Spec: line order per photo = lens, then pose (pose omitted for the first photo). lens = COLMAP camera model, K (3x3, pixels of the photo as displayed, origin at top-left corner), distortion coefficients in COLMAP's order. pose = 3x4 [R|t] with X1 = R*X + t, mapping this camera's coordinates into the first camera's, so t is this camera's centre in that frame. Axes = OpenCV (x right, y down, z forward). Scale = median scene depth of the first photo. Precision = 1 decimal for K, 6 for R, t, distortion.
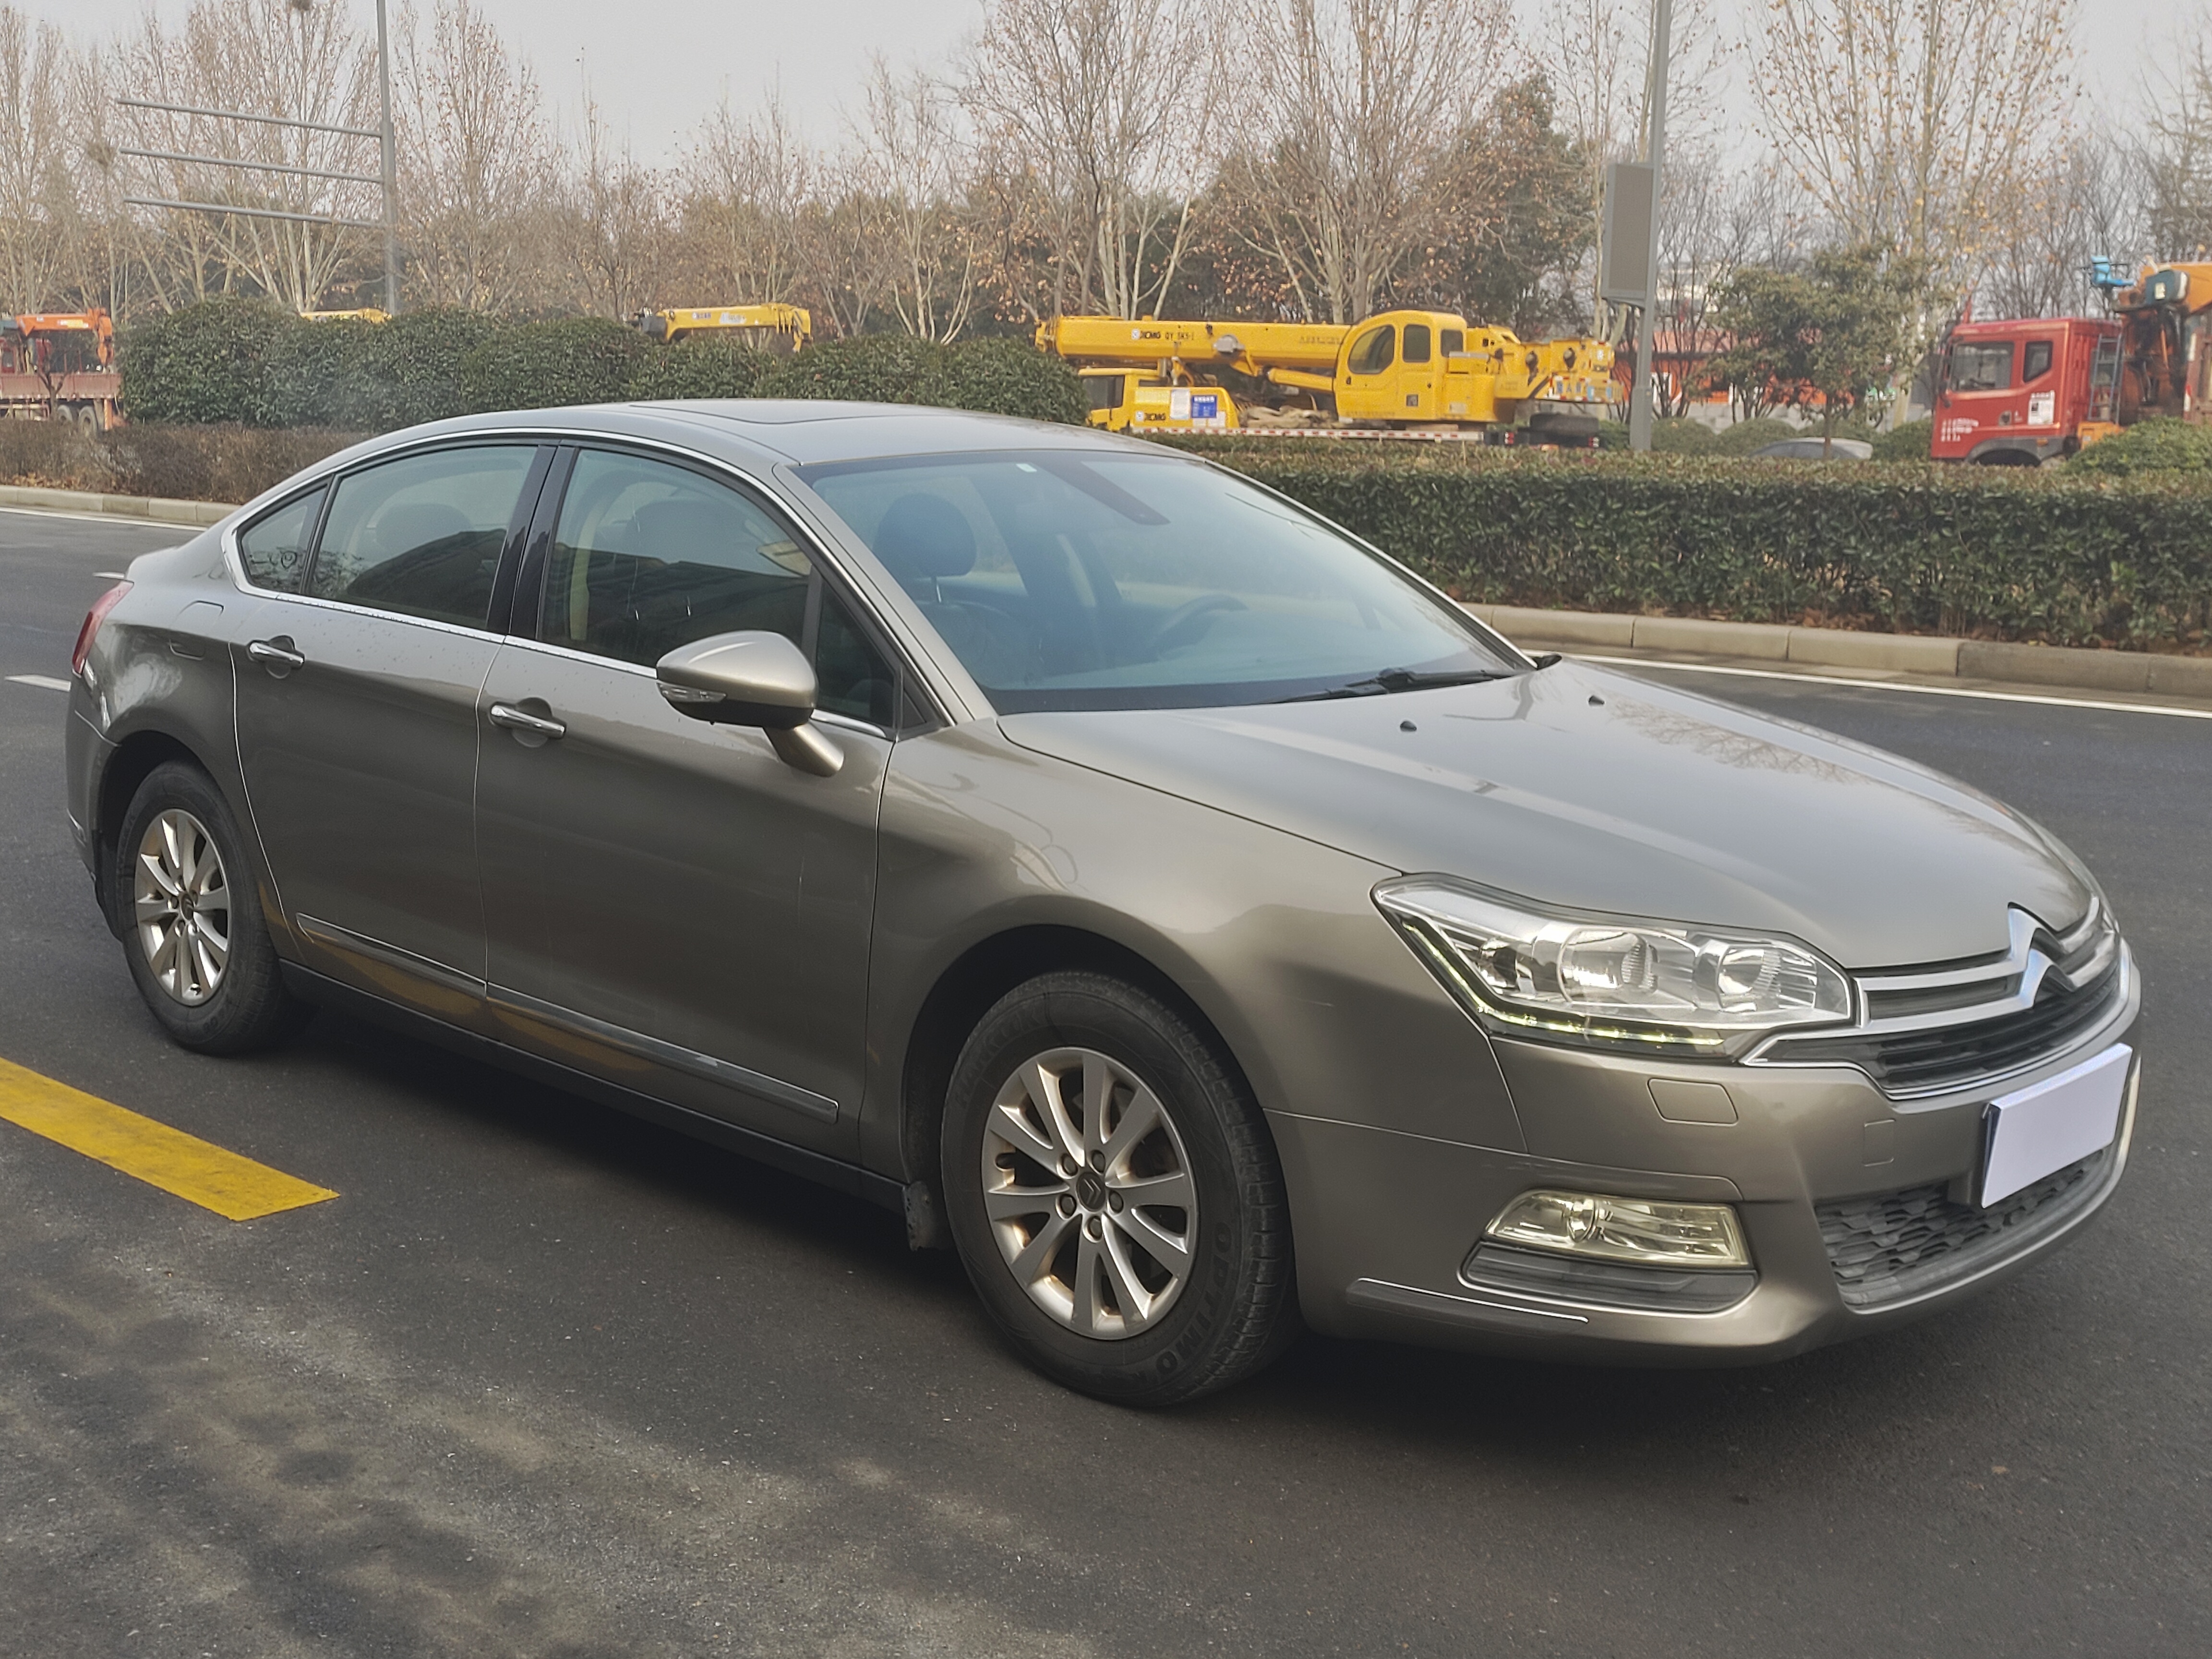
lens RADIAL K [[2568.1, 0, 1103.1], [0, 2568.1, 839.2], [0, 0, 1]] dist [0.048093, 0.000000]
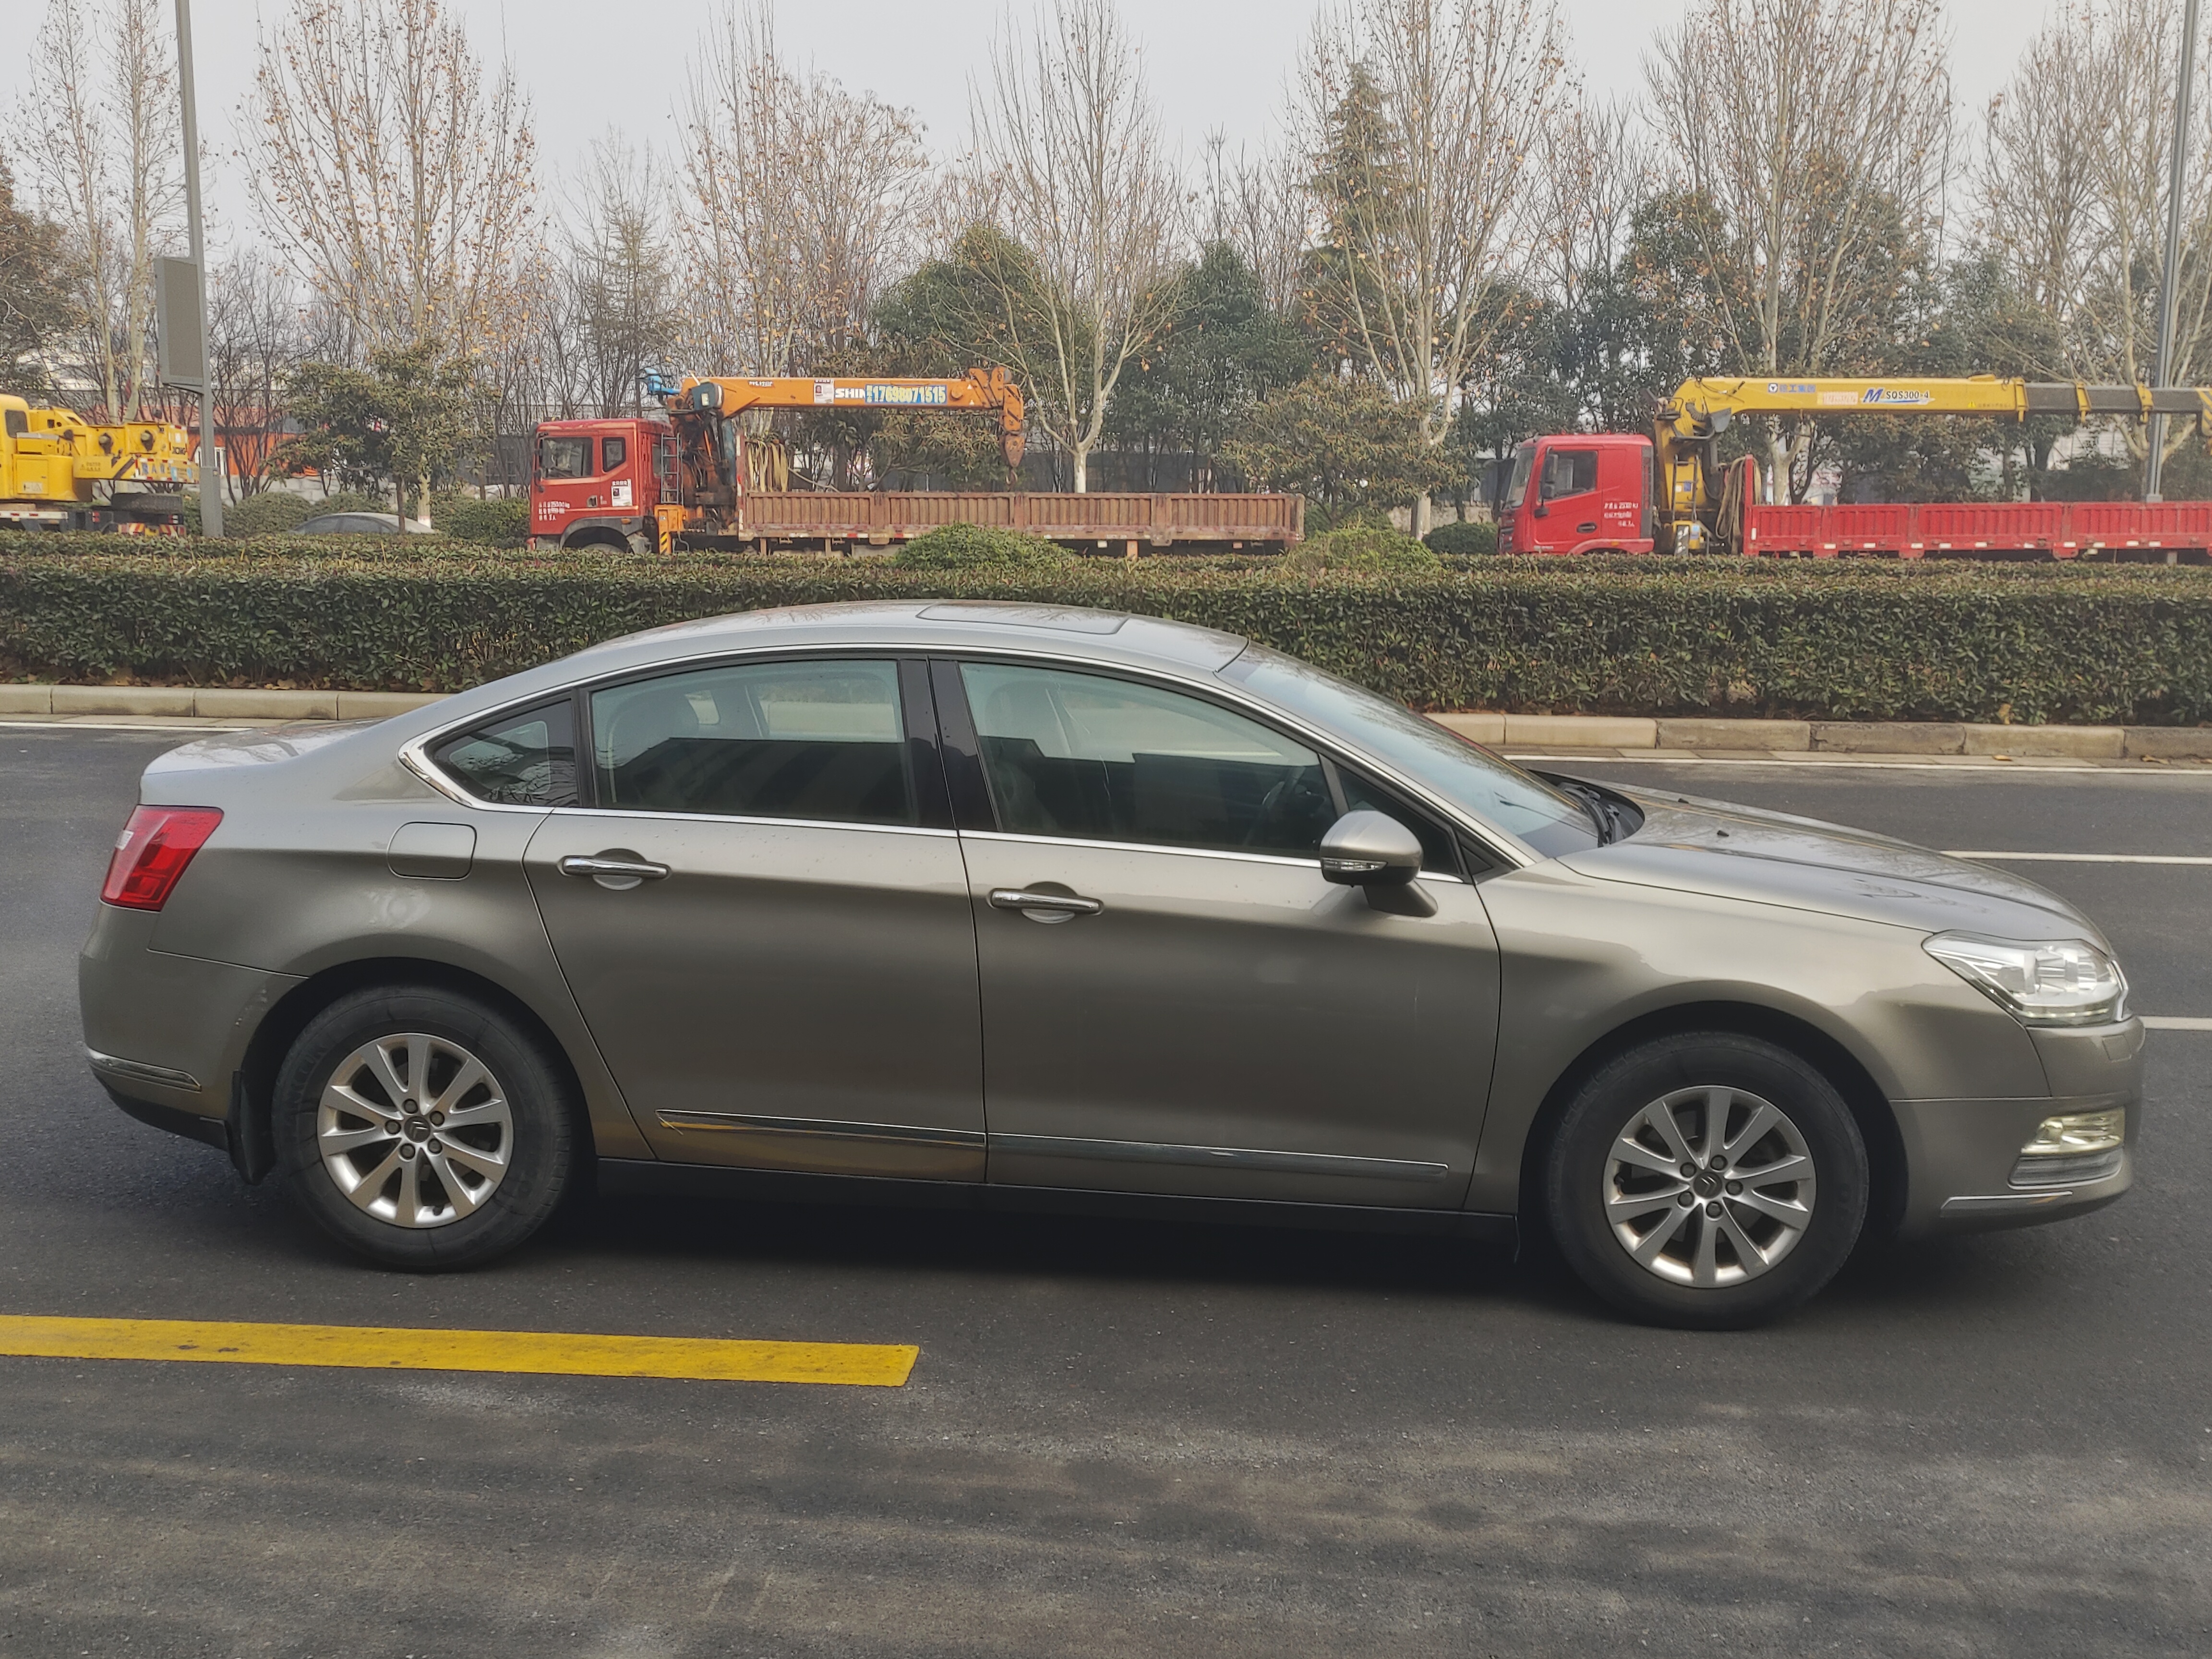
lens RADIAL K [[2300.1, 0, 1112.3], [0, 2300.1, 823.4], [0, 0, 1]] dist [0.036638, 0.000000]
pose [[0.772597, -0.097878, 0.627307, -0.260325], [0.104347, 0.994185, 0.026606, -0.032556], [-0.626263, 0.044902, 0.778318, 0.051633]]
